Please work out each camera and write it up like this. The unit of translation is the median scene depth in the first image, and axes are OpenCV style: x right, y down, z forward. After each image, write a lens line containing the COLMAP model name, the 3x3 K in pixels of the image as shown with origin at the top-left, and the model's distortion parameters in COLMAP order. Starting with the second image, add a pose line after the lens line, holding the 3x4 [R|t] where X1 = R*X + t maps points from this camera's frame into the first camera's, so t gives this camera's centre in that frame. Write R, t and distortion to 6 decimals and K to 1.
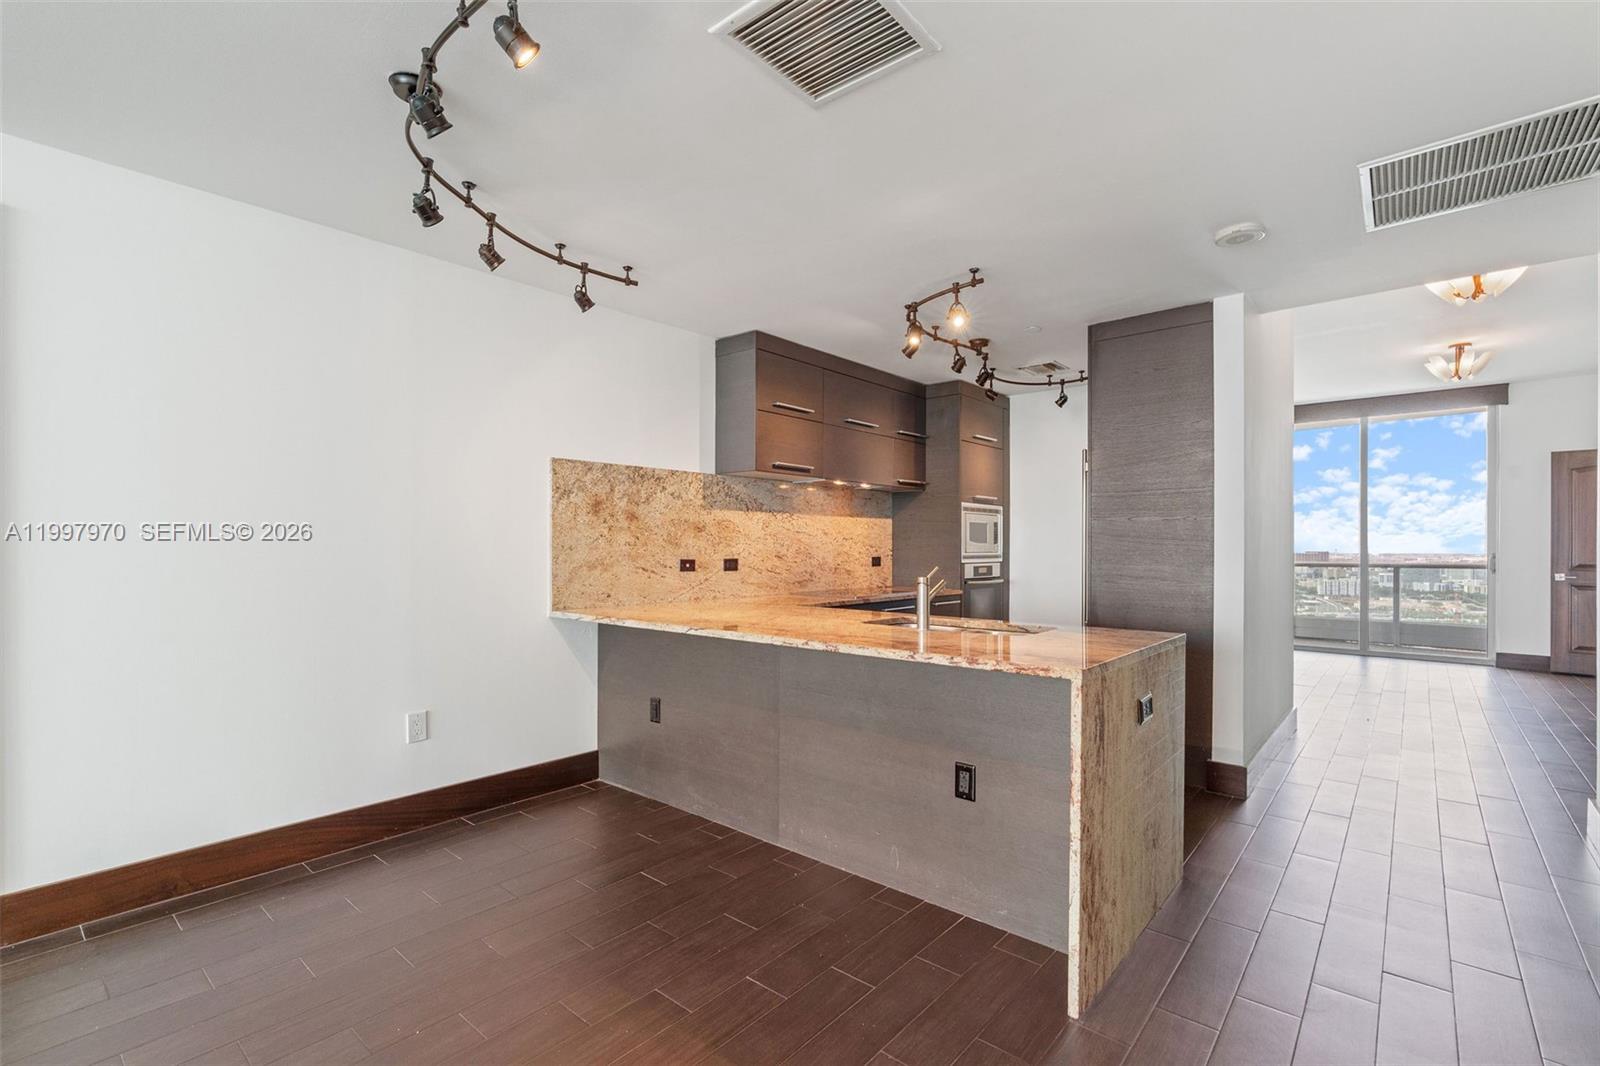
lens RADIAL K [[725.2, 0, 798.5], [0, 725.2, 540.7], [0, 0, 1]] dist [-0.011526, 0.004202]
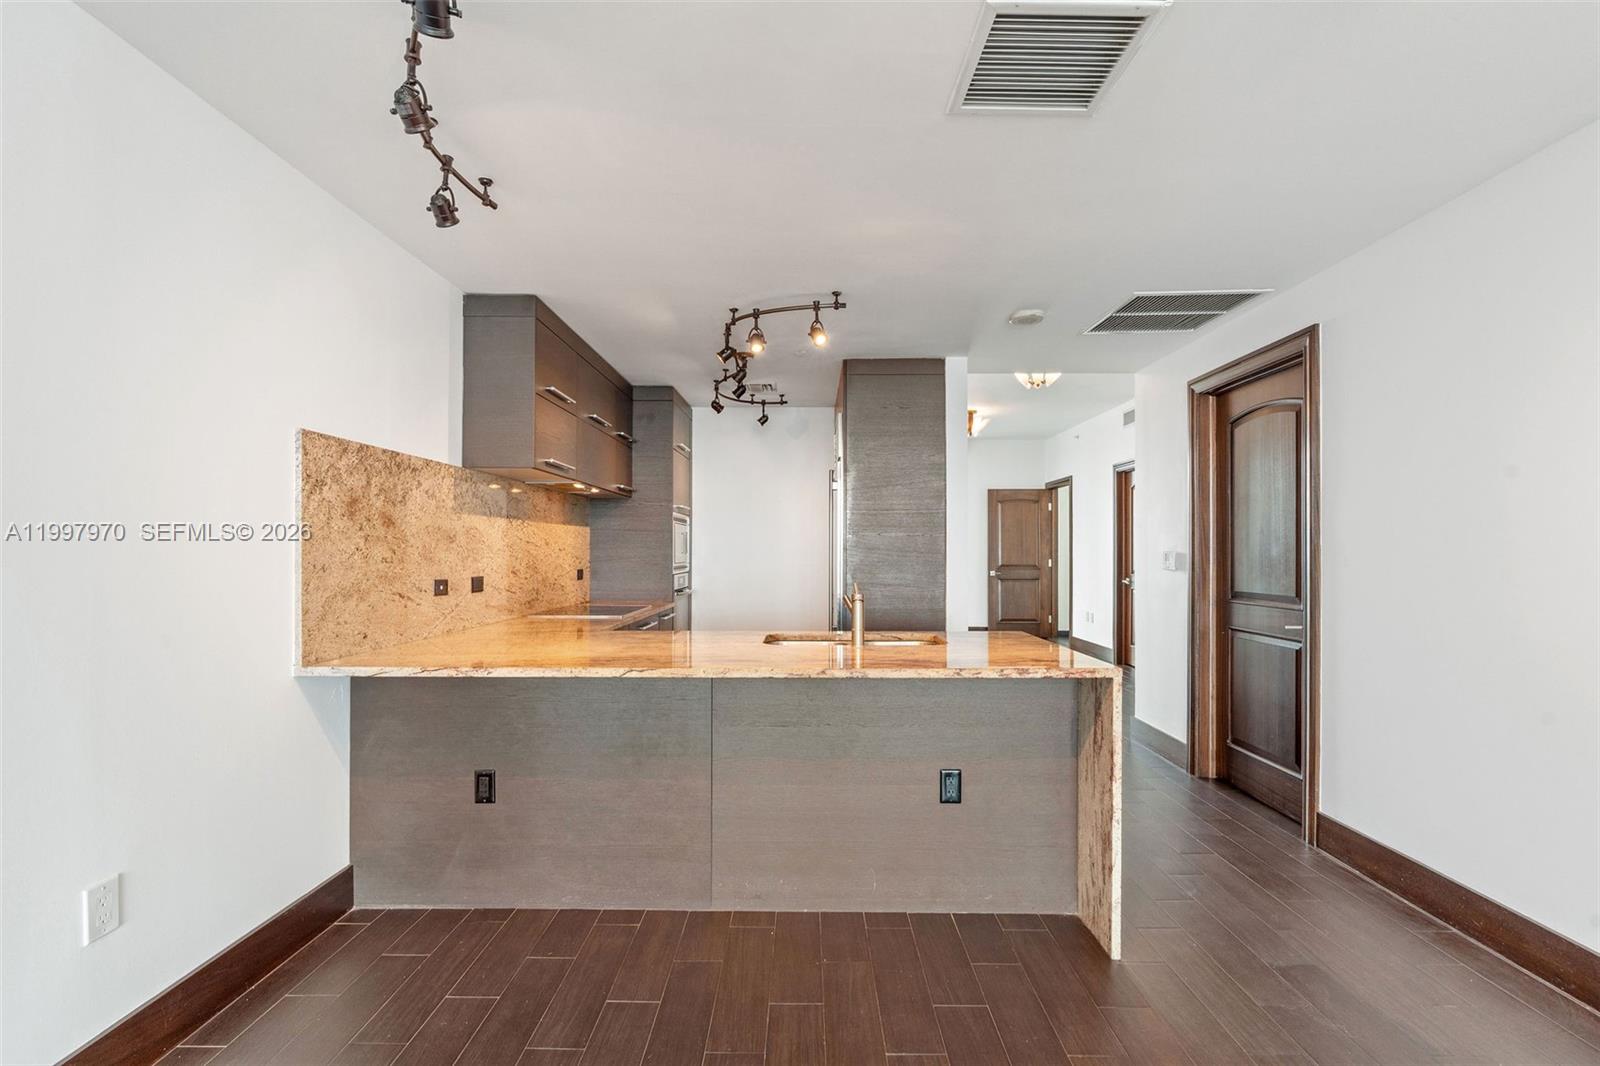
lens RADIAL K [[725.2, 0, 798.5], [0, 725.2, 540.7], [0, 0, 1]] dist [-0.011526, 0.004202]
pose [[0.762770, 0.007294, 0.646629, -0.400138], [-0.003970, 0.999970, -0.006597, -0.012101], [-0.646658, 0.002465, 0.762776, 0.213551]]
